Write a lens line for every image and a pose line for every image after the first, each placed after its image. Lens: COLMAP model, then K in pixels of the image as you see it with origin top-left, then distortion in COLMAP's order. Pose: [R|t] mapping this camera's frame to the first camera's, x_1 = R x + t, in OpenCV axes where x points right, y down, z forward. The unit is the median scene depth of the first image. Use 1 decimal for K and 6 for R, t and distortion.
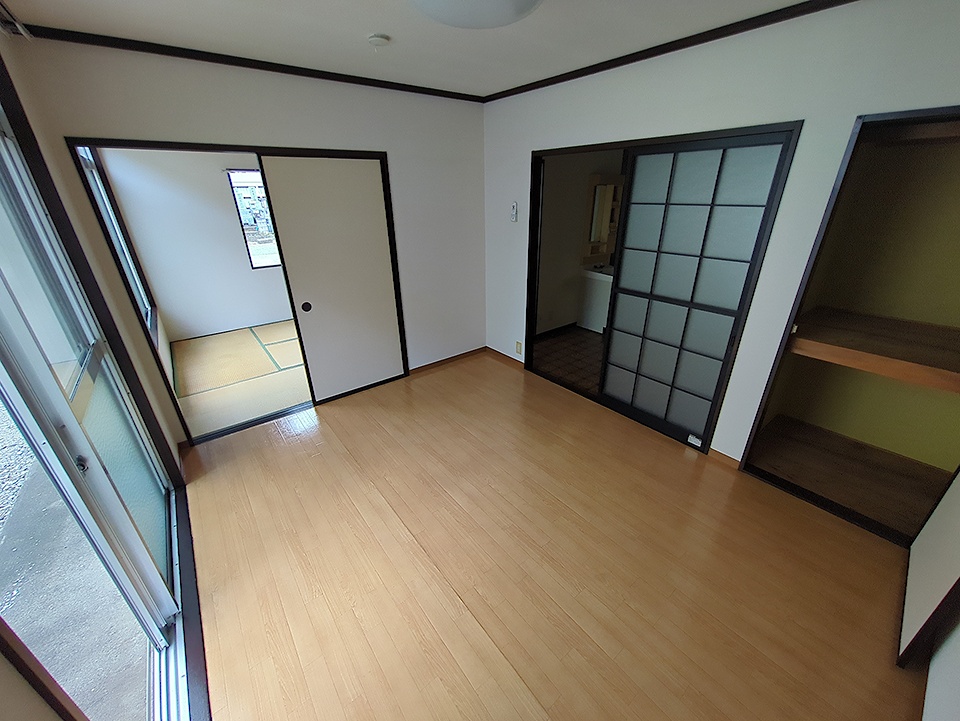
lens RADIAL K [[376.4, 0, 484.9], [0, 376.4, 364.8], [0, 0, 1]] dist [-0.001335, 0.000397]
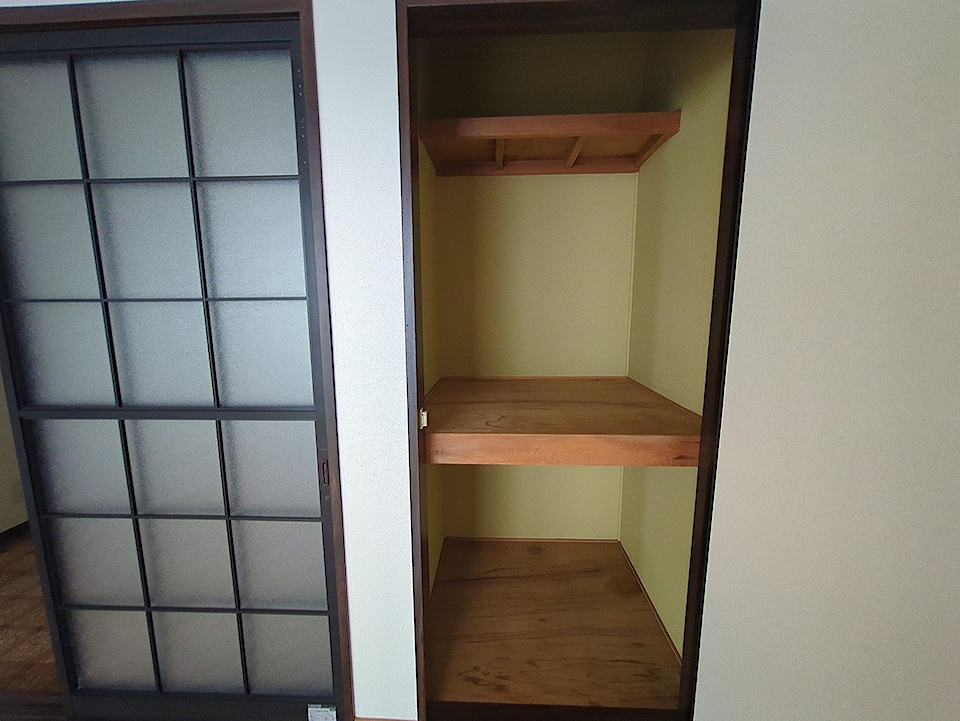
lens RADIAL K [[376.4, 0, 482.1], [0, 376.4, 362.5], [0, 0, 1]] dist [-0.001335, 0.000397]
pose [[0.651972, -0.099428, 0.751695, 0.454177], [0.313738, 0.937895, -0.148059, -0.060375], [-0.690290, 0.332365, 0.642676, 0.538183]]
